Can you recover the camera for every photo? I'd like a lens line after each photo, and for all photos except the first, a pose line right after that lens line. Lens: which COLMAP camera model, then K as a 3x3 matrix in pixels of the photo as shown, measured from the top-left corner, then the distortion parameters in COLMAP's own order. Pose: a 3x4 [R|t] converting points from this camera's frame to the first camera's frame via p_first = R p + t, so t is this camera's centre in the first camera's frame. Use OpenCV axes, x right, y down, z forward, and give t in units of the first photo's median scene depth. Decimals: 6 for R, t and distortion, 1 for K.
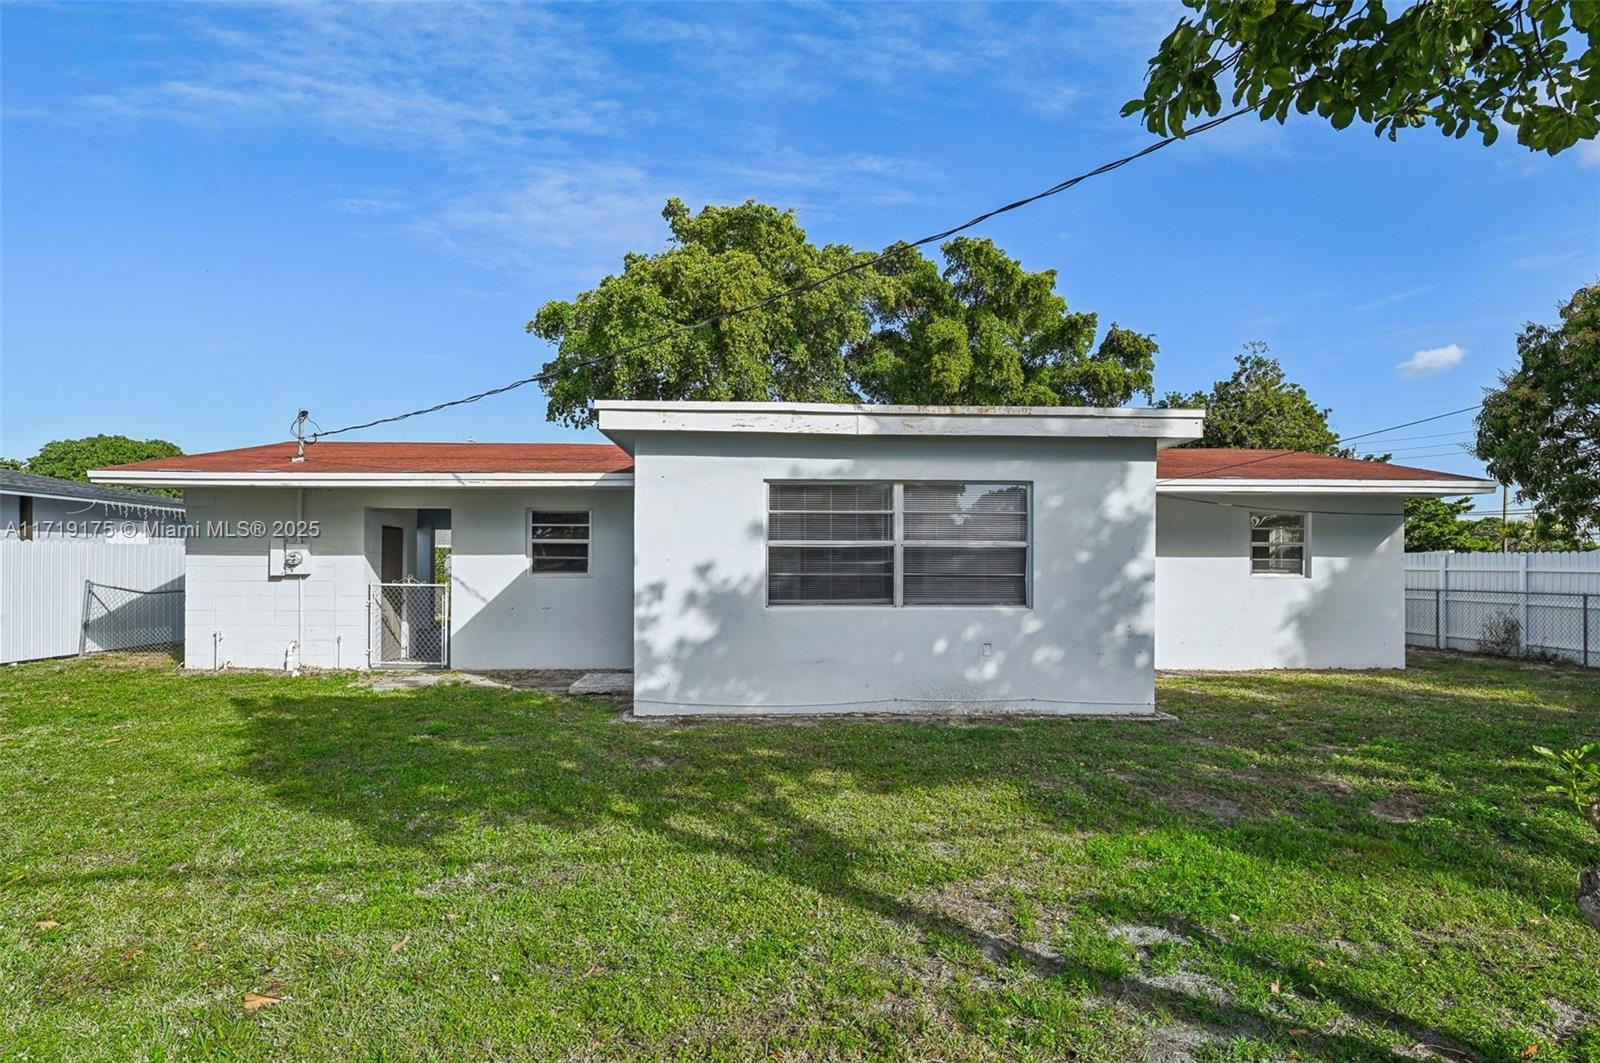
lens RADIAL K [[838.2, 0, 796.4], [0, 838.2, 556.9], [0, 0, 1]] dist [0.005324, 0.000891]
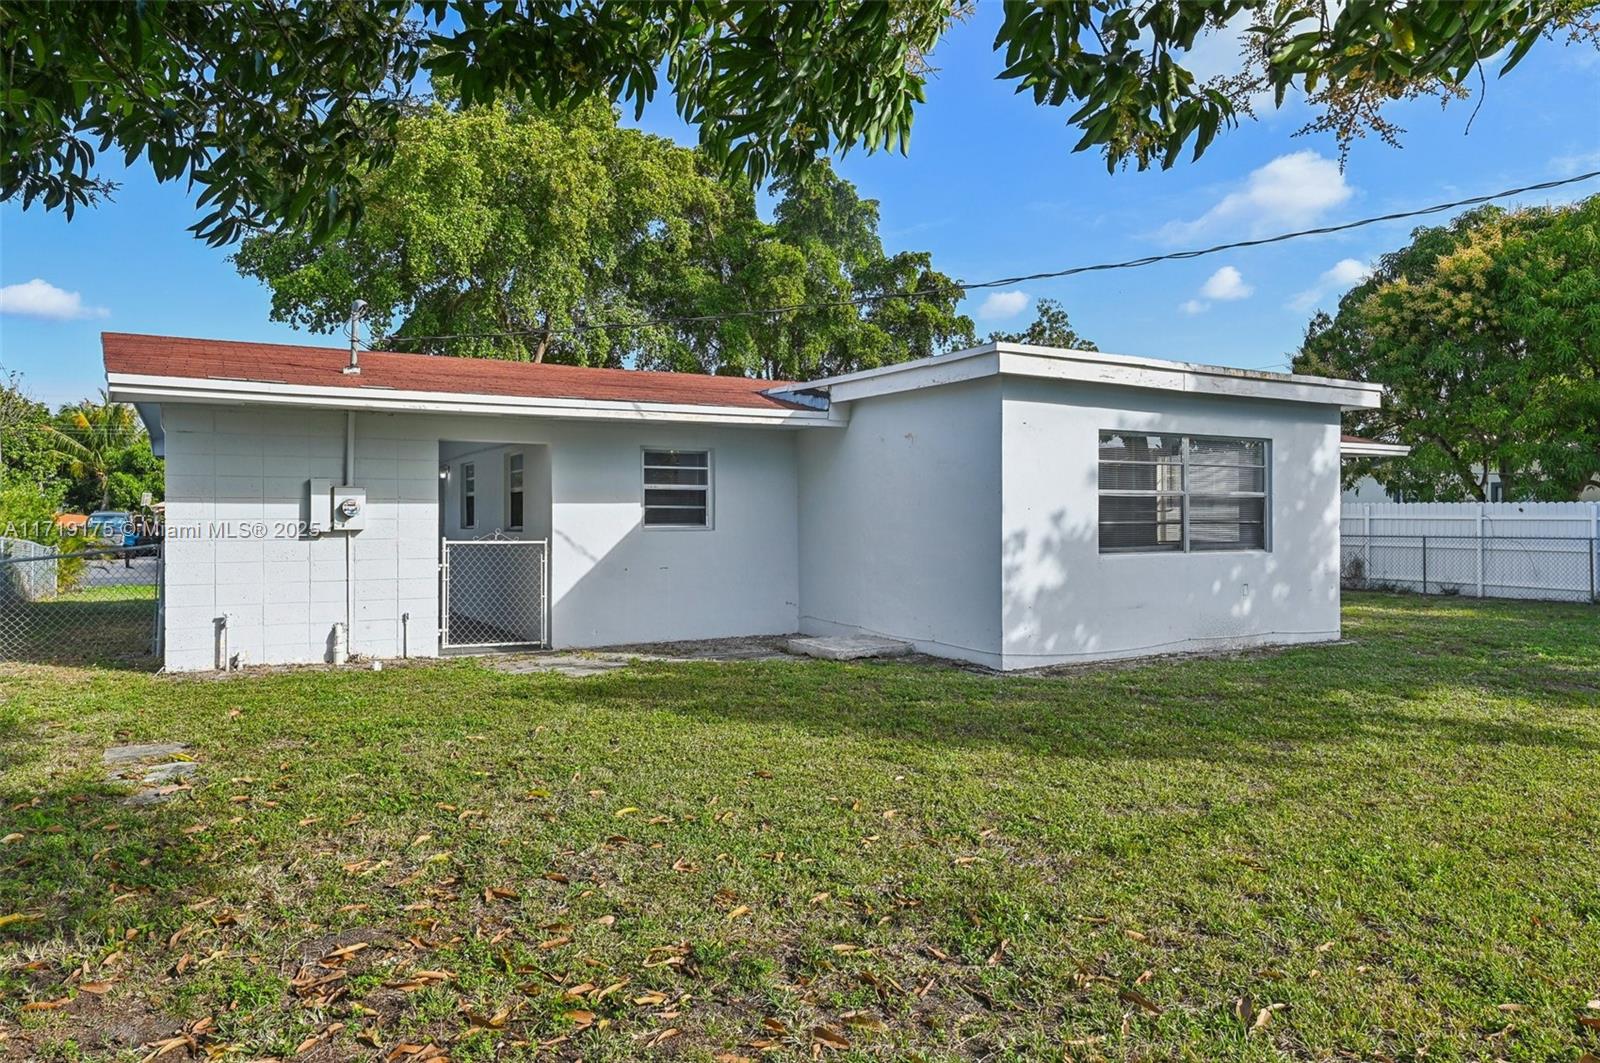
lens RADIAL K [[1054.0, 0, 799.1], [0, 1054.0, 520.1], [0, 0, 1]] dist [0.010931, -0.000213]
pose [[0.887545, -0.004664, 0.460698, -0.940312], [0.000500, 0.999958, 0.009160, 0.006483], [-0.460721, -0.007899, 0.887510, 0.023953]]
